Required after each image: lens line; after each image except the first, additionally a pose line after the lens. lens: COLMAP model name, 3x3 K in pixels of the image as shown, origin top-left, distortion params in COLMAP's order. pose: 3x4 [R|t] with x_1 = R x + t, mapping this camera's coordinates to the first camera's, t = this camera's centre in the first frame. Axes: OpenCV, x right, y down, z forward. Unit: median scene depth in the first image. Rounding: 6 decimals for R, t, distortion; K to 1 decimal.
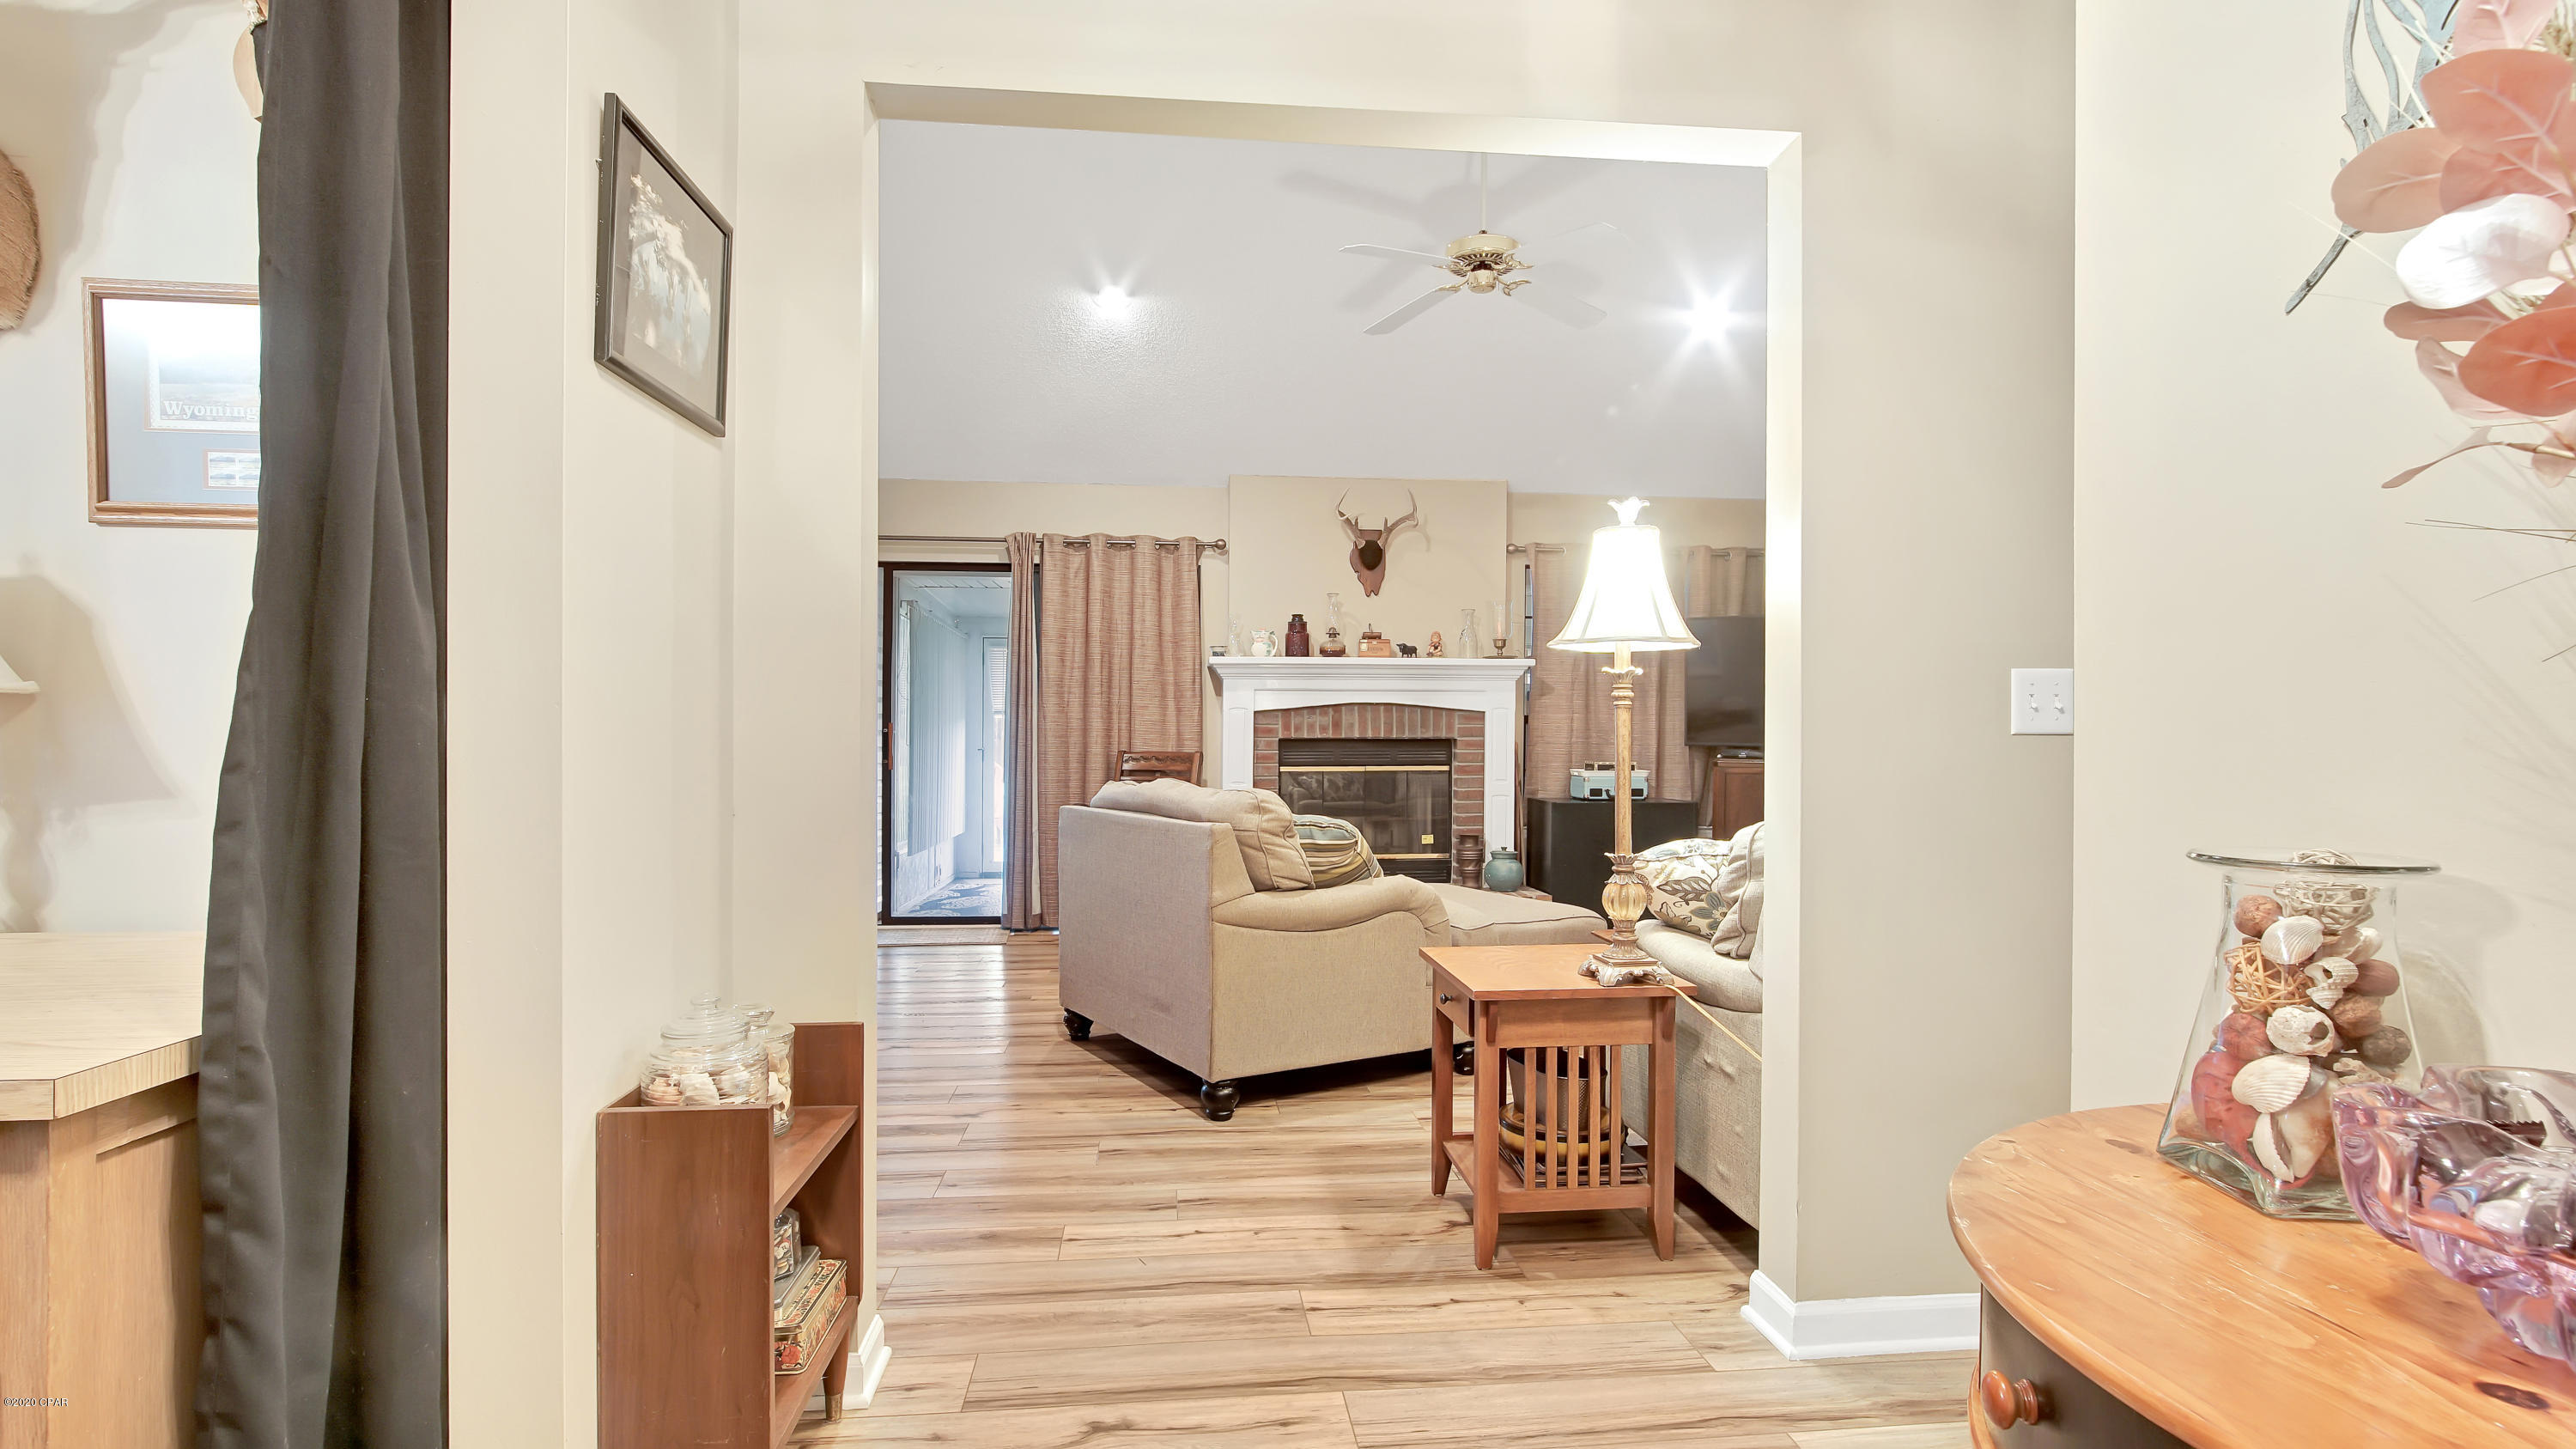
lens RADIAL K [[1238.1, 0, 1278.9], [0, 1238.1, 748.0], [0, 0, 1]] dist [0.000417, -0.000255]
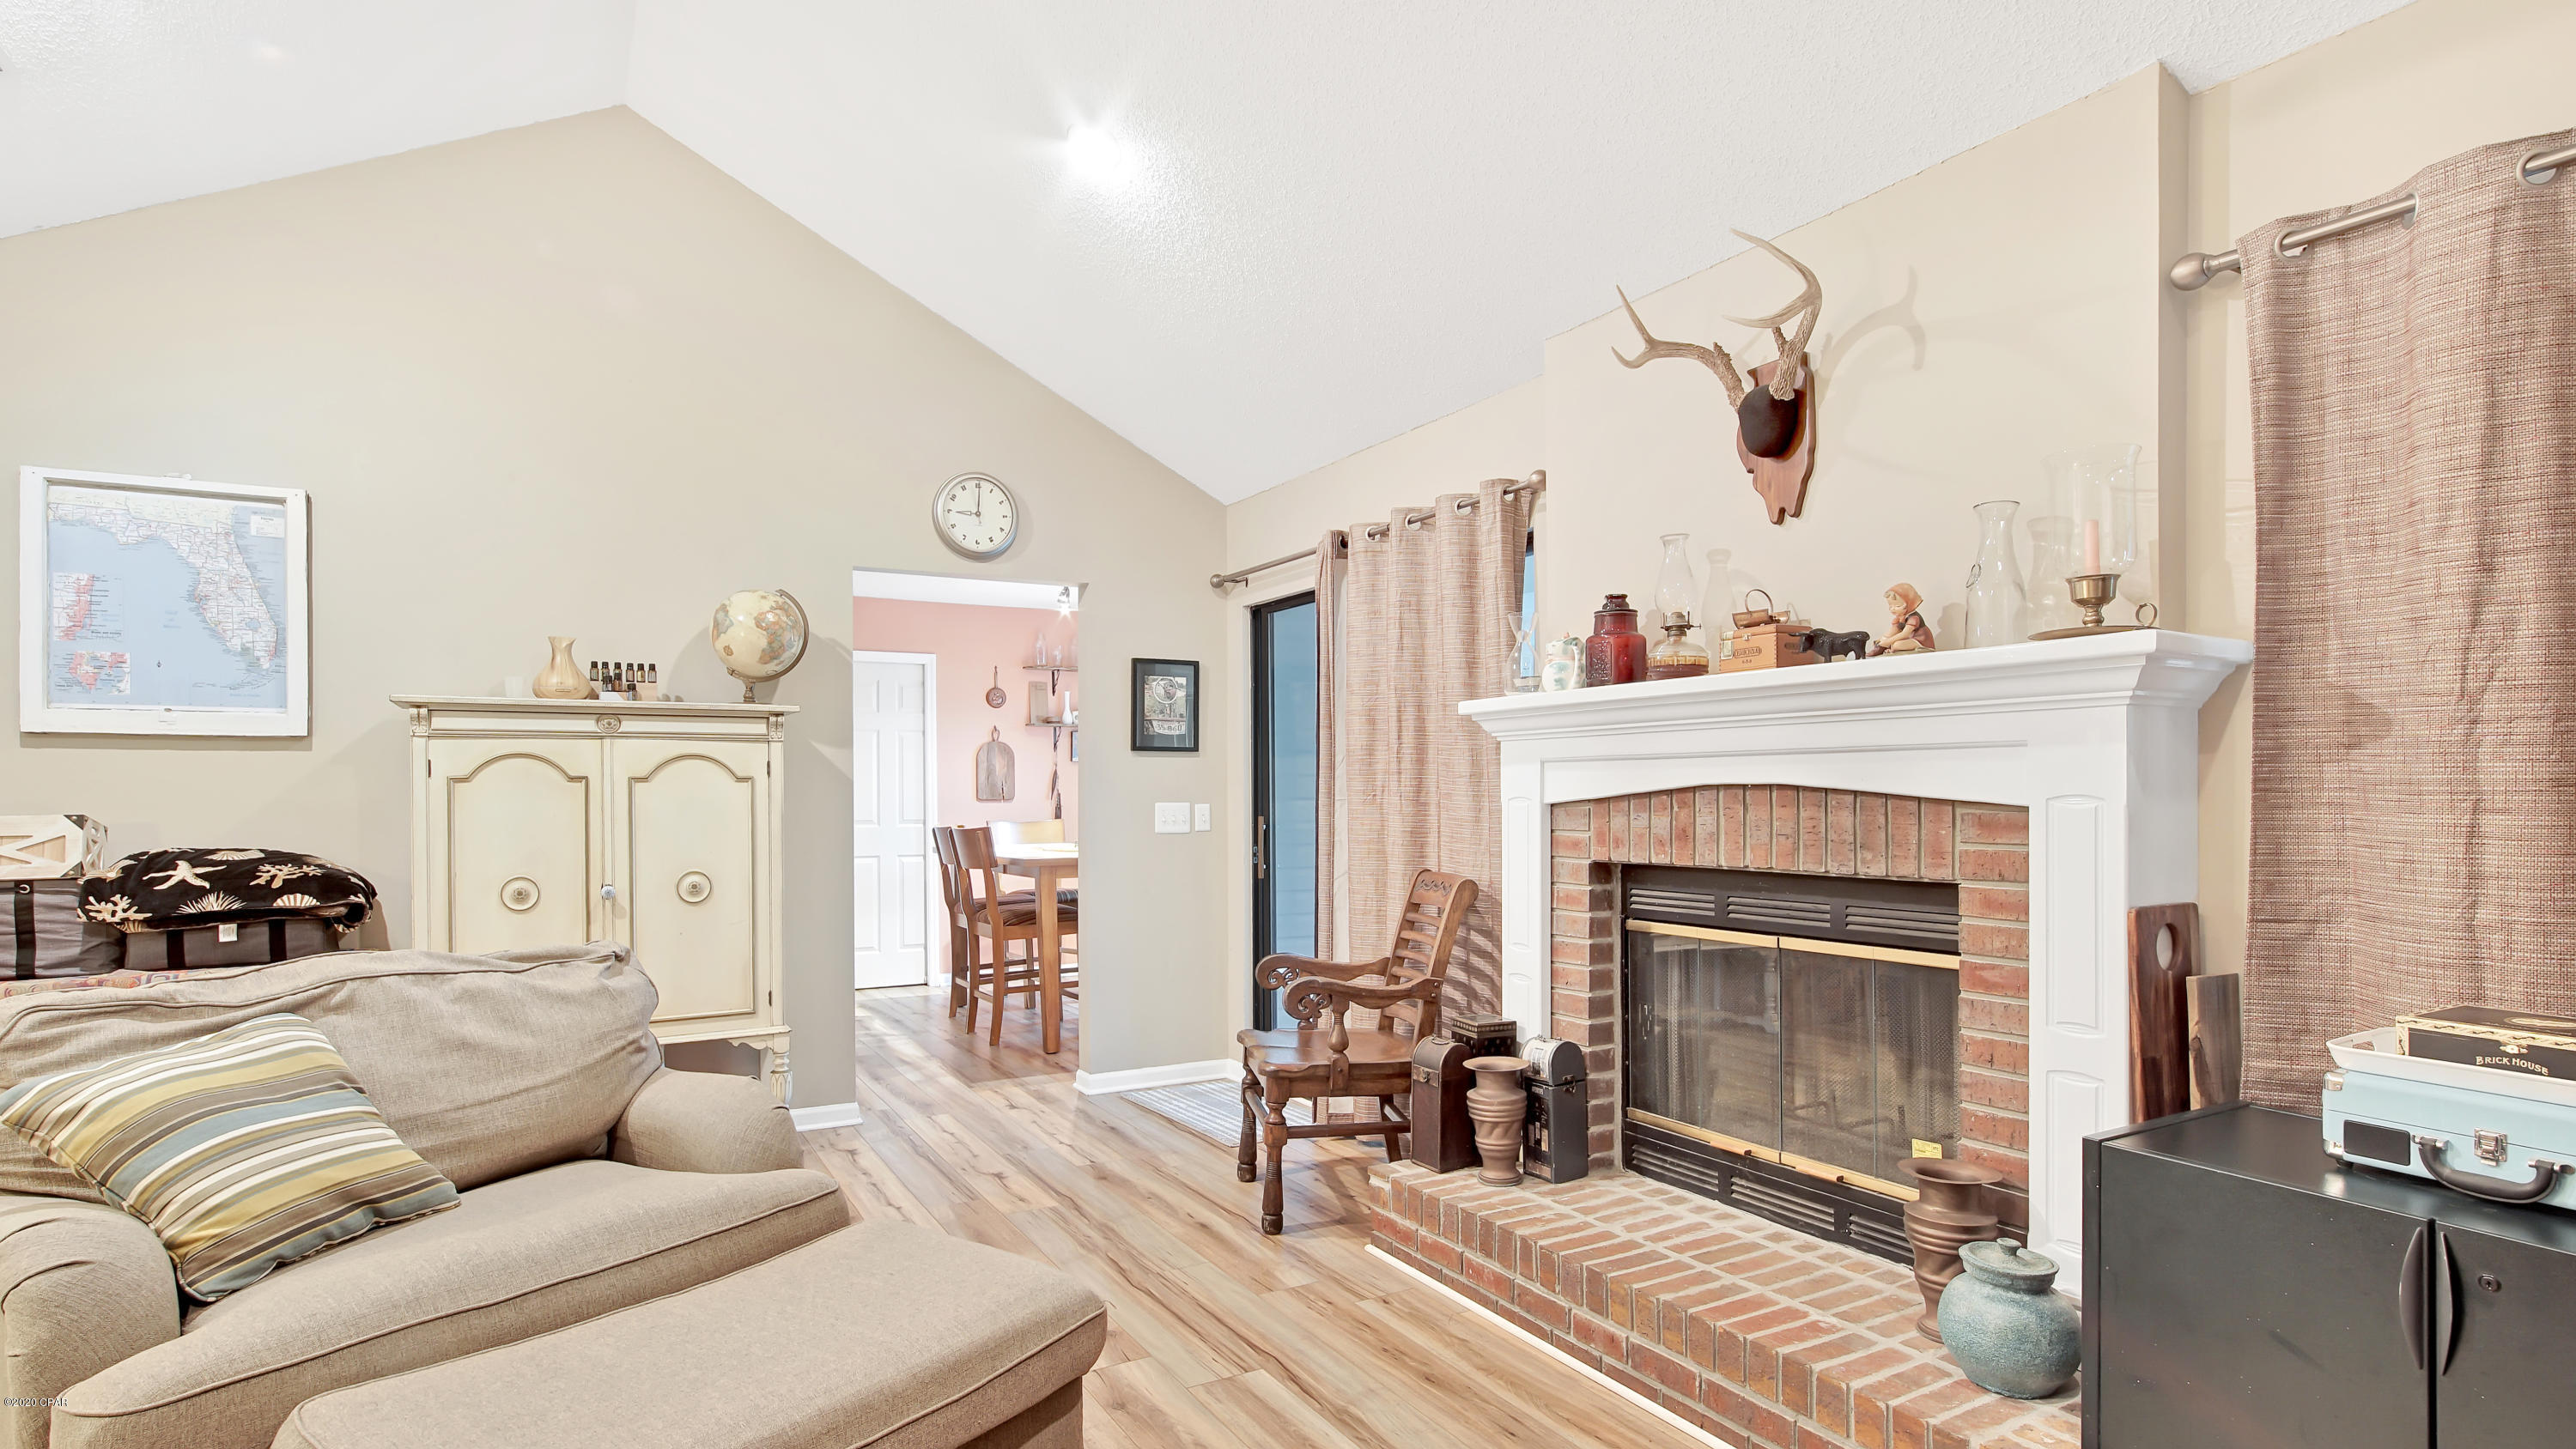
lens RADIAL K [[1259.8, 0, 1290.2], [0, 1259.8, 801.6], [0, 0, 1]] dist [0.001044, 0.000314]
pose [[0.422126, 0.003866, -0.906529, 0.388400], [-0.001616, 0.999993, 0.003512, -0.031729], [0.906536, -0.000018, 0.422129, 0.685817]]
